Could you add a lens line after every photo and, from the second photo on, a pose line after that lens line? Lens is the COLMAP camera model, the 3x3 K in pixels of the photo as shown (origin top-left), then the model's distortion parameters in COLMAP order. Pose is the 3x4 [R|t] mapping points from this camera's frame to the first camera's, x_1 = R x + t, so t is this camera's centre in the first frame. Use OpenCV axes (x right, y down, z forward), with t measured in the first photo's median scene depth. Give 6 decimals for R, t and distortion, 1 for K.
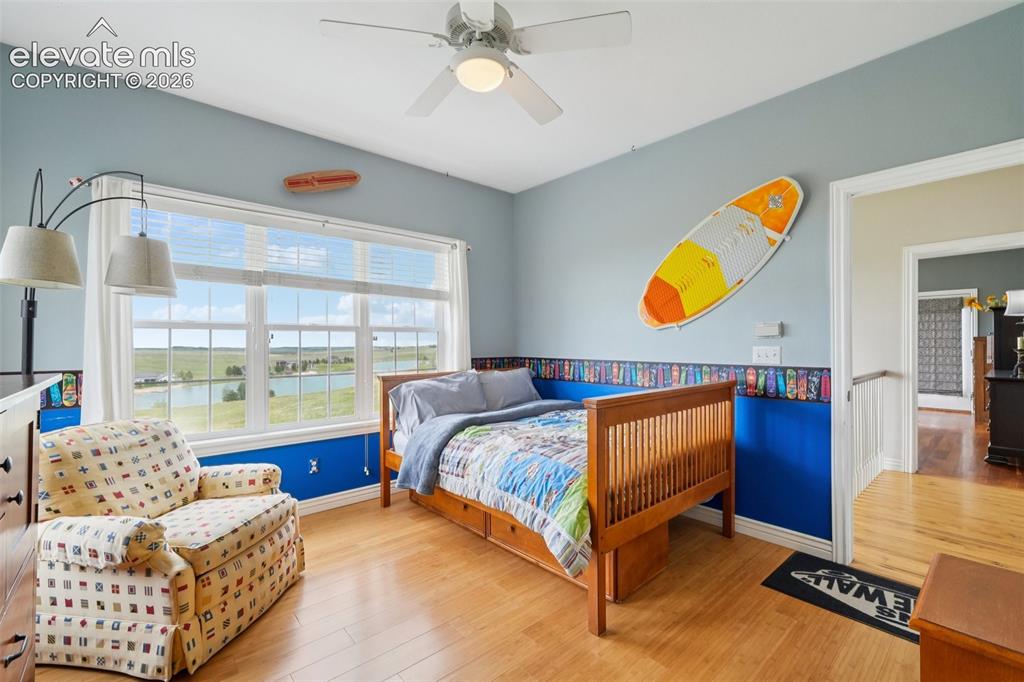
lens RADIAL K [[440.2, 0, 516.3], [0, 440.2, 336.8], [0, 0, 1]] dist [-0.006349, 0.002027]
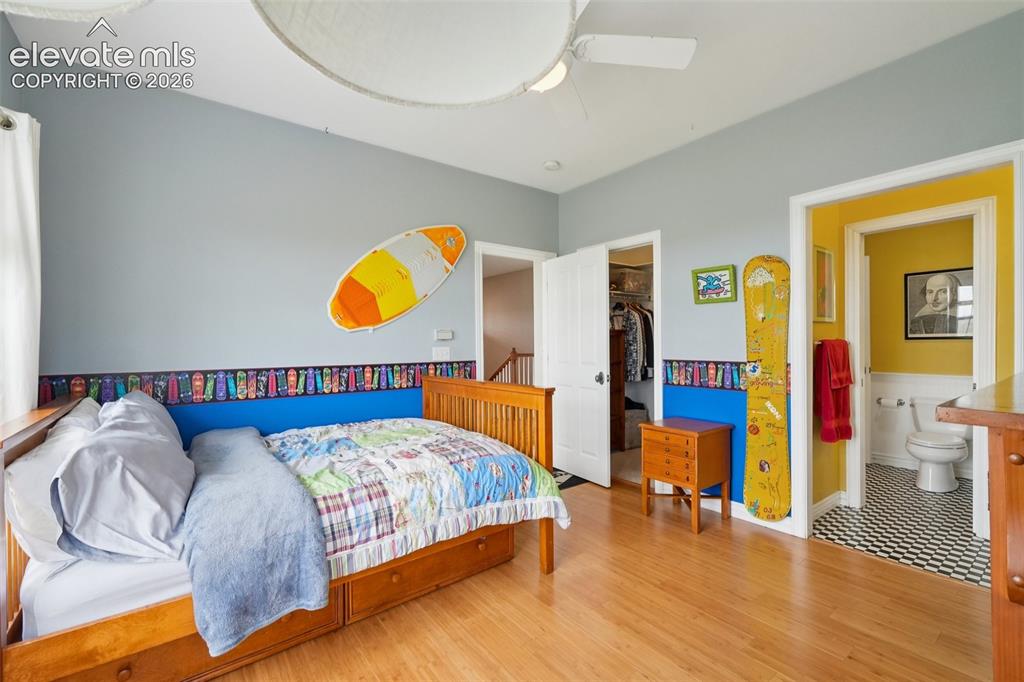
lens RADIAL K [[440.2, 0, 512.4], [0, 440.2, 343.3], [0, 0, 1]] dist [-0.006349, 0.002027]
pose [[0.081791, -0.004589, 0.996639, -0.660803], [-0.007635, 0.999957, 0.005230, 0.001300], [-0.996620, -0.008037, 0.081752, 0.596921]]
